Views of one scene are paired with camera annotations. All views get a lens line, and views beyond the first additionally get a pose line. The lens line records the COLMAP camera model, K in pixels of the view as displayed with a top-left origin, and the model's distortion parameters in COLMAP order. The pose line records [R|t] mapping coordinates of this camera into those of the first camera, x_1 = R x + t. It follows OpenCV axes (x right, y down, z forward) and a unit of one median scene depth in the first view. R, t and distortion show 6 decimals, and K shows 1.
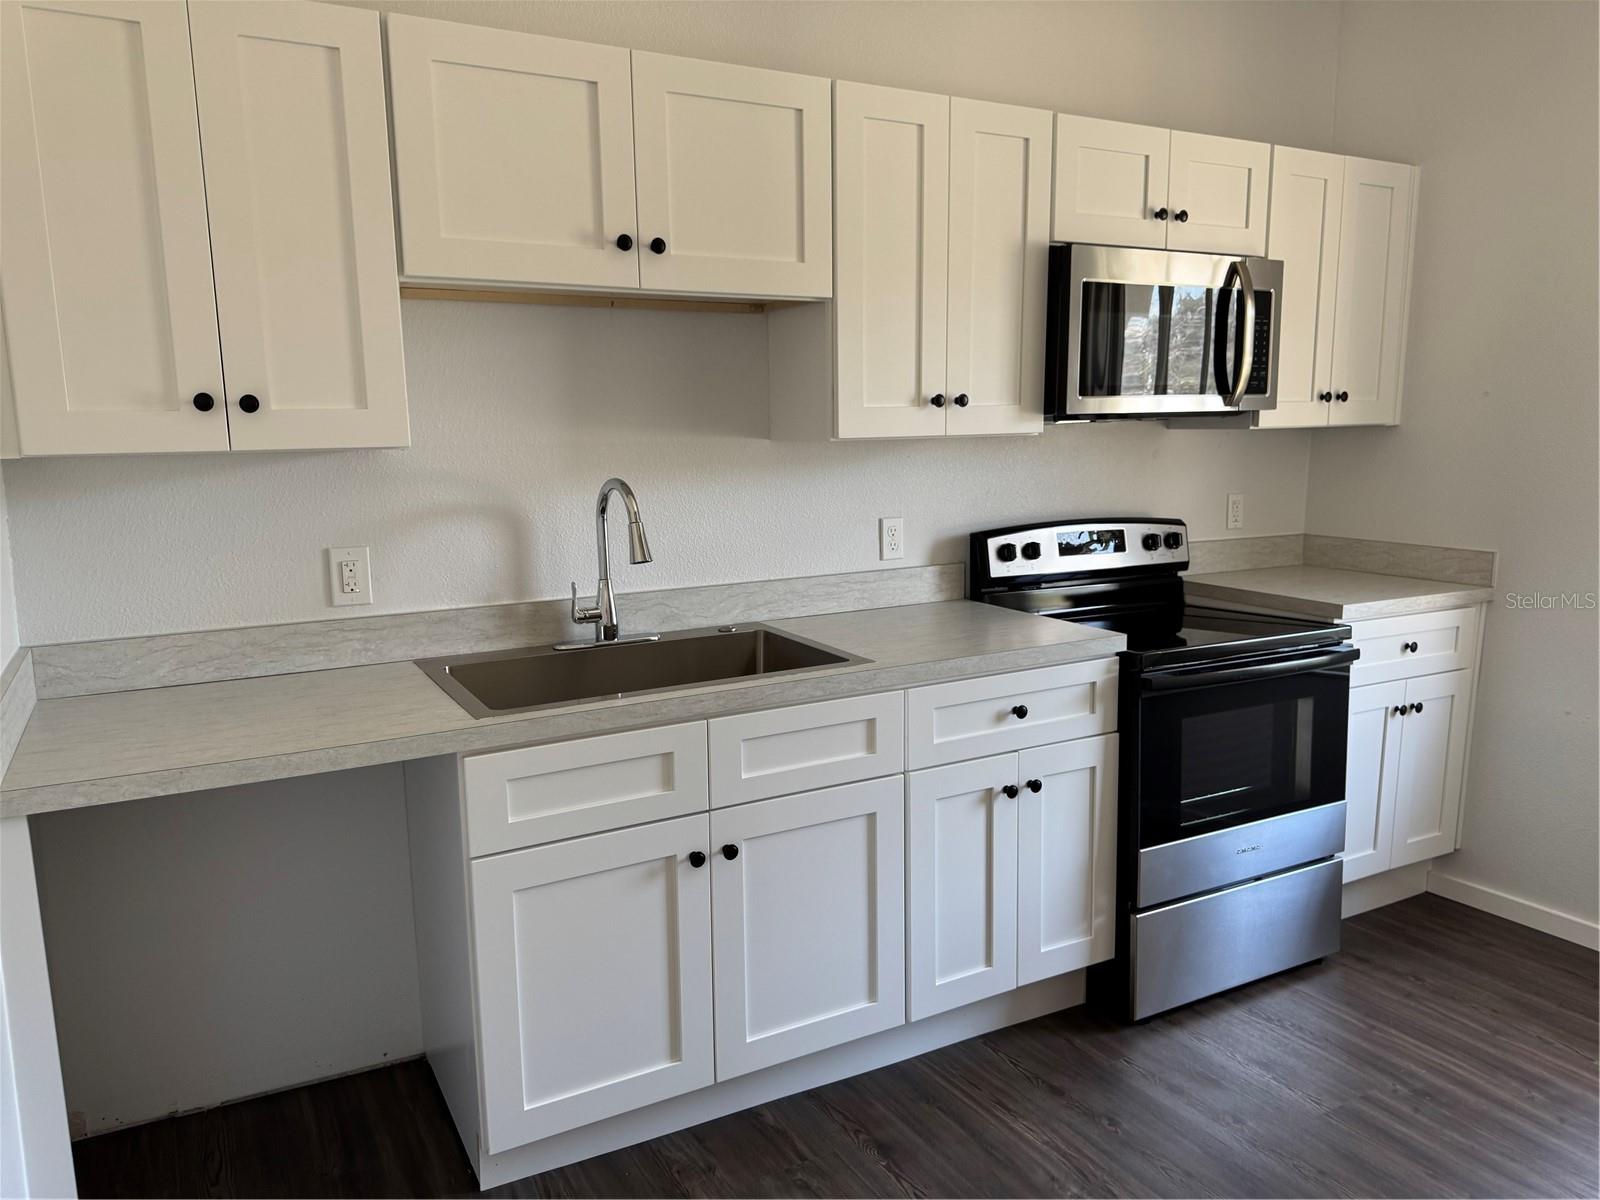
lens RADIAL K [[1113.6, 0, 789.7], [0, 1113.6, 597.7], [0, 0, 1]] dist [0.144273, -0.252595]
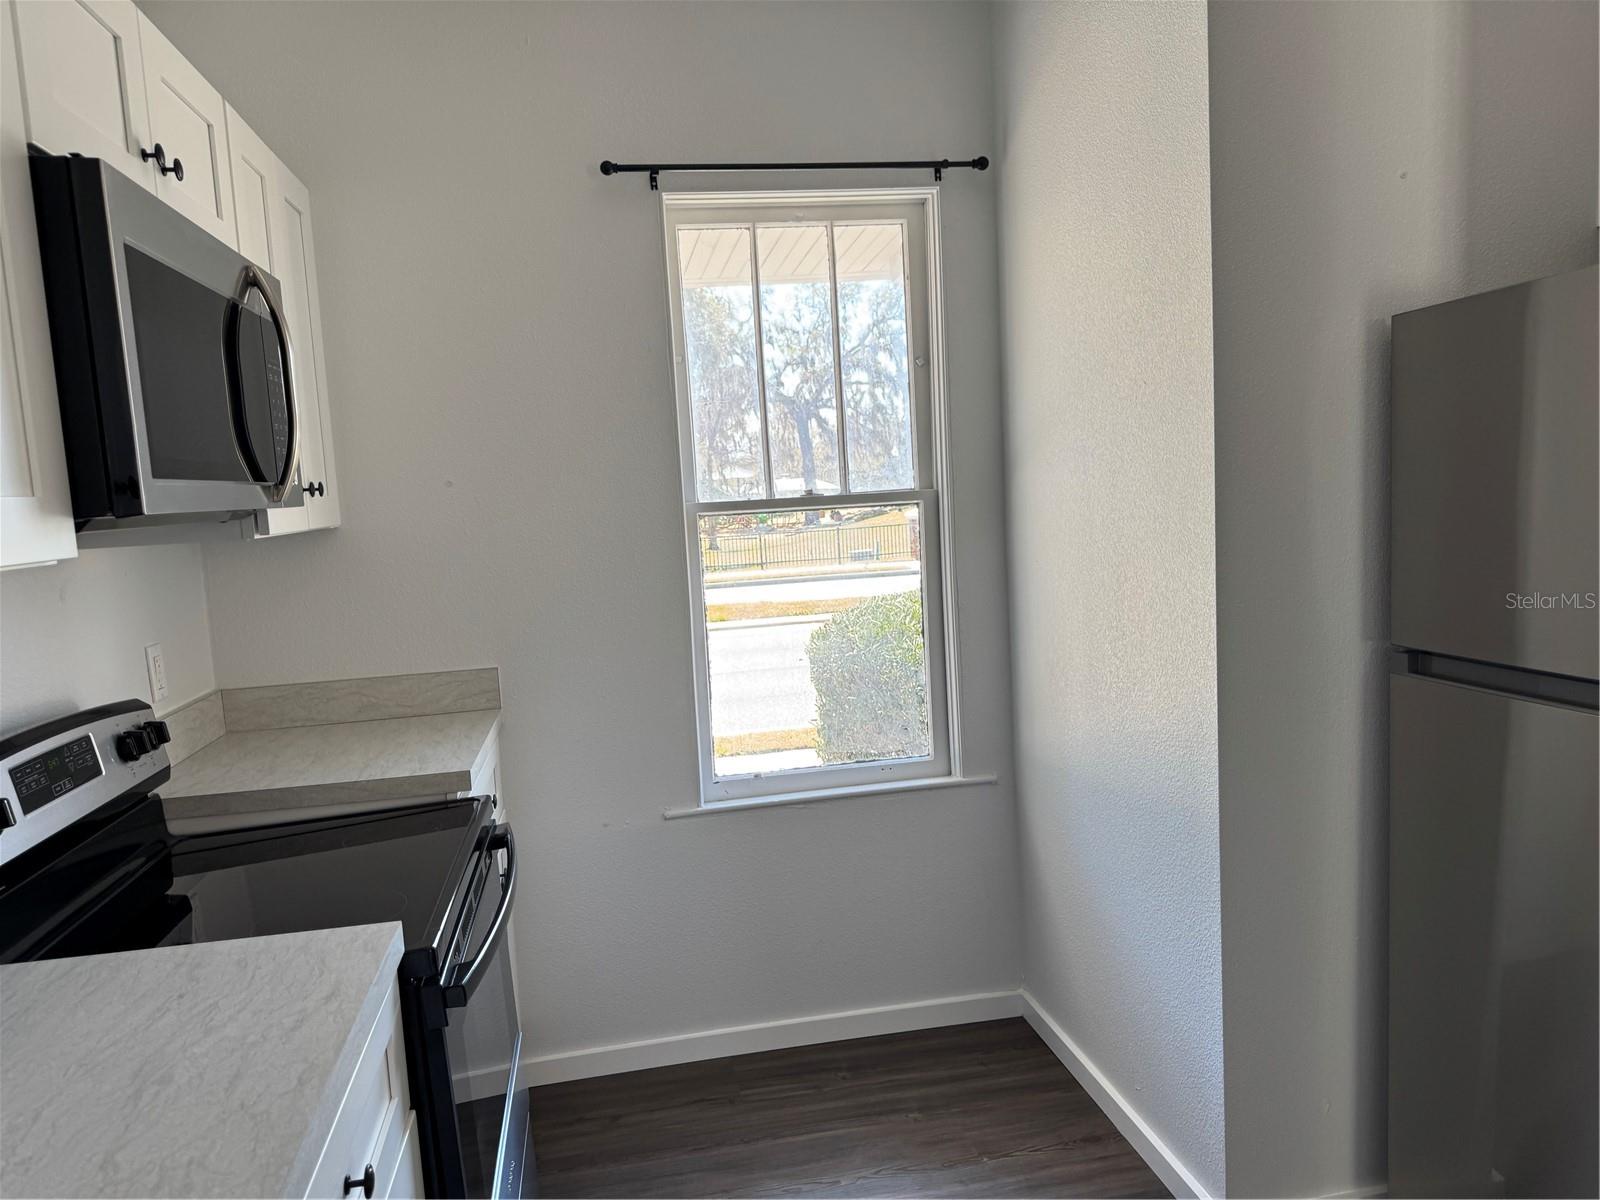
lens RADIAL K [[1113.6, 0, 789.7], [0, 1113.6, 597.7], [0, 0, 1]] dist [0.144273, -0.252595]
pose [[0.310349, -0.100397, 0.945306, -0.103616], [0.200643, 0.978924, 0.038095, -0.078772], [-0.929207, 0.177846, 0.323951, 0.510654]]
